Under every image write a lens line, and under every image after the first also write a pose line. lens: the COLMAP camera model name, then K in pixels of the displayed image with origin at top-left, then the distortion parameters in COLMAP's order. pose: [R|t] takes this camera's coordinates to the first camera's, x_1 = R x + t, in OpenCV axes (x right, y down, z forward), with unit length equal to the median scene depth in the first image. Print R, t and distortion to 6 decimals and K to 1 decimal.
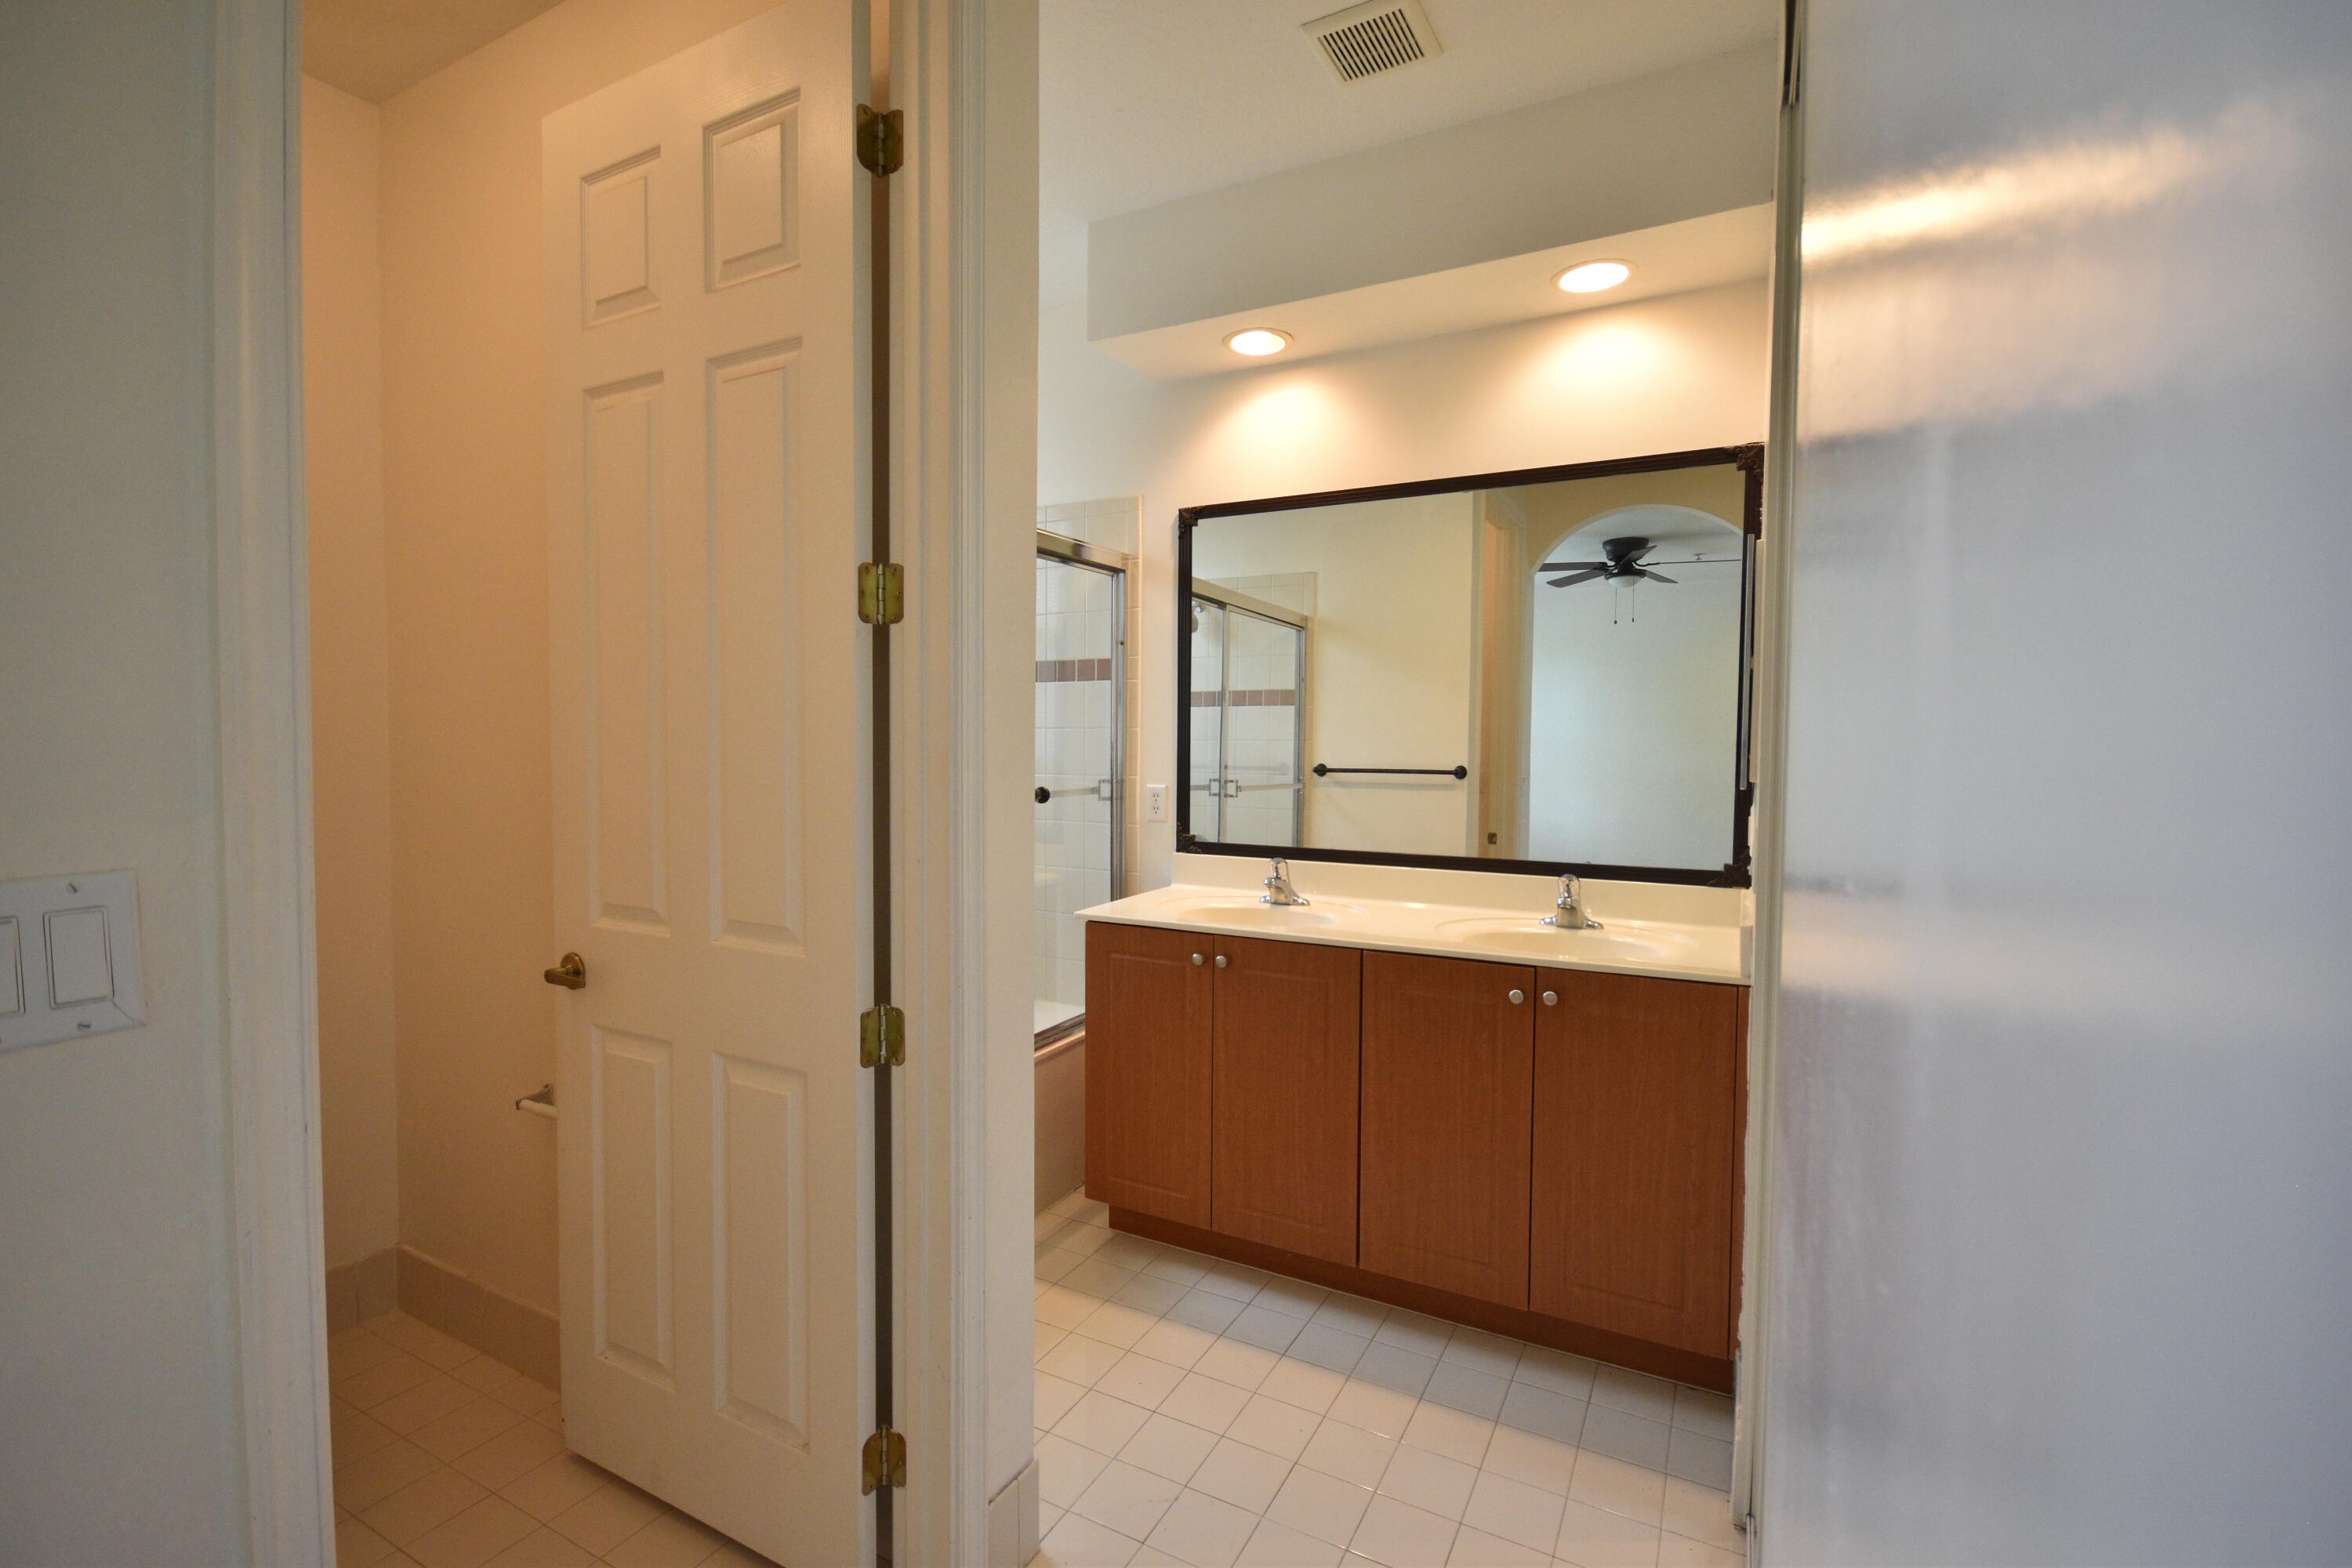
lens RADIAL K [[1032.0, 0, 1178.3], [0, 1032.0, 783.6], [0, 0, 1]] dist [-0.000467, -0.008619]
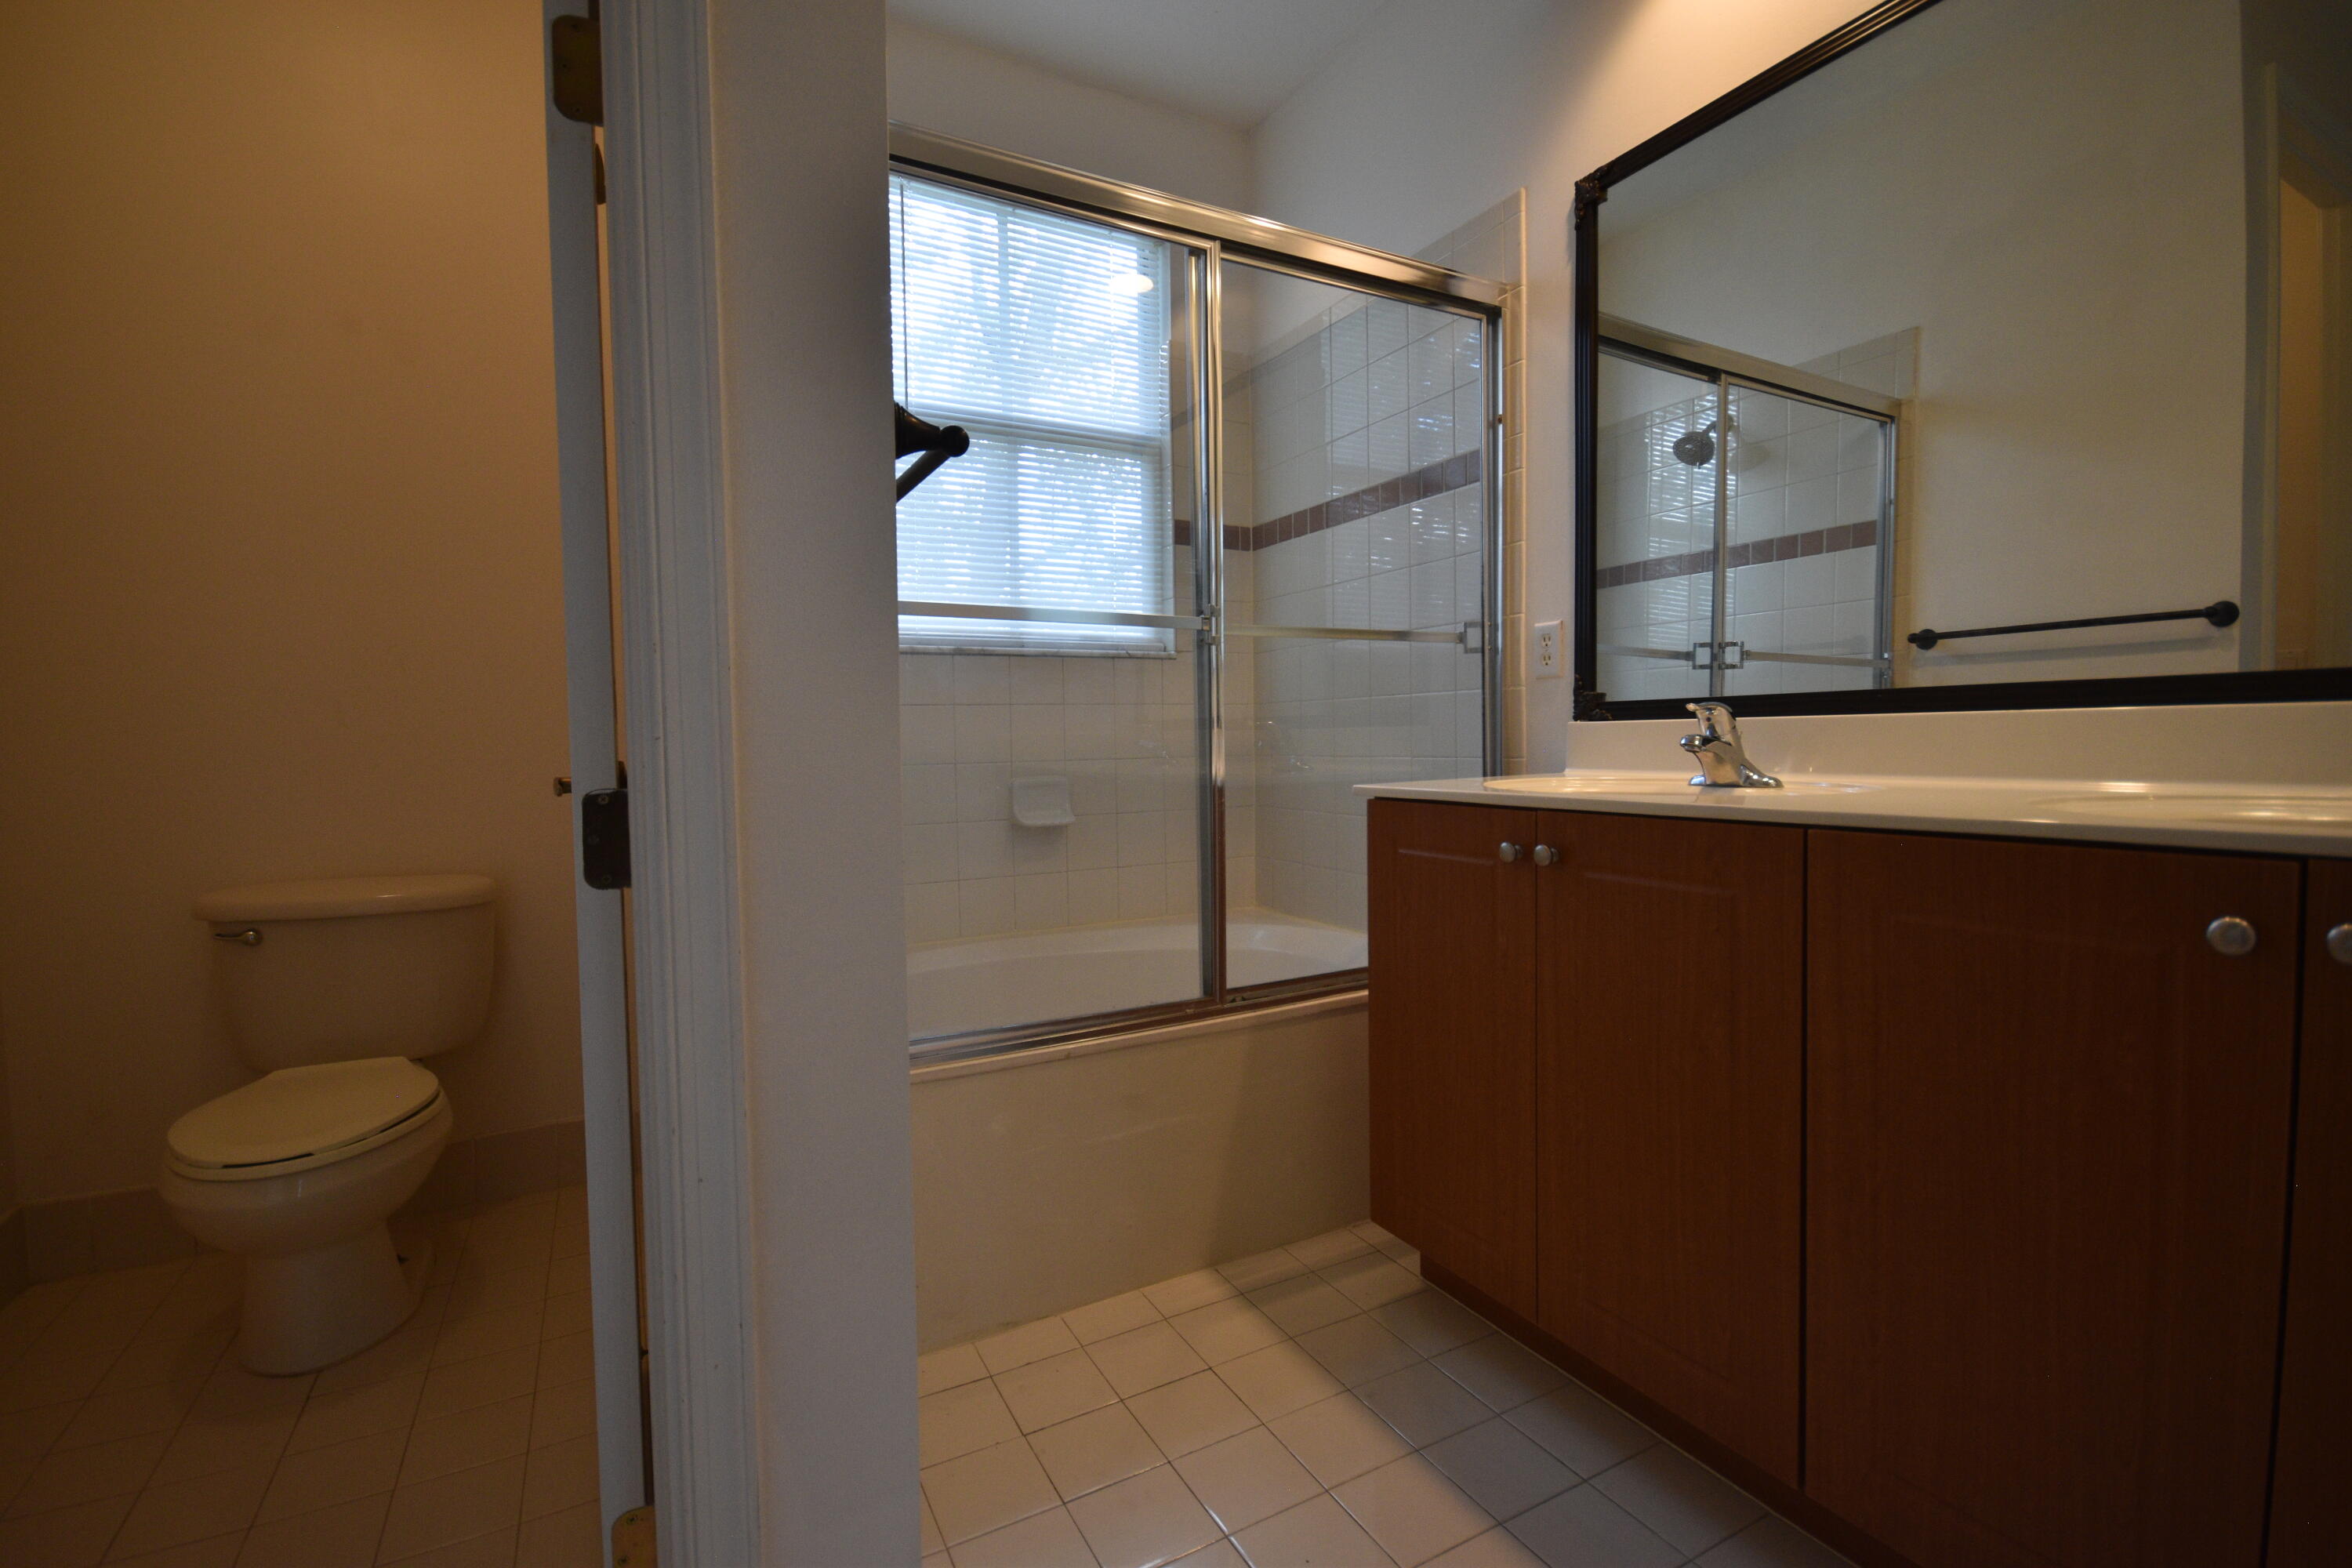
lens RADIAL K [[1022.3, 0, 1186.0], [0, 1022.3, 782.2], [0, 0, 1]] dist [0.000260, -0.006565]
pose [[0.837242, 0.001982, -0.546829, 0.141402], [-0.000941, 0.999997, 0.002184, 0.101674], [0.546832, -0.001314, 0.837241, 0.329557]]
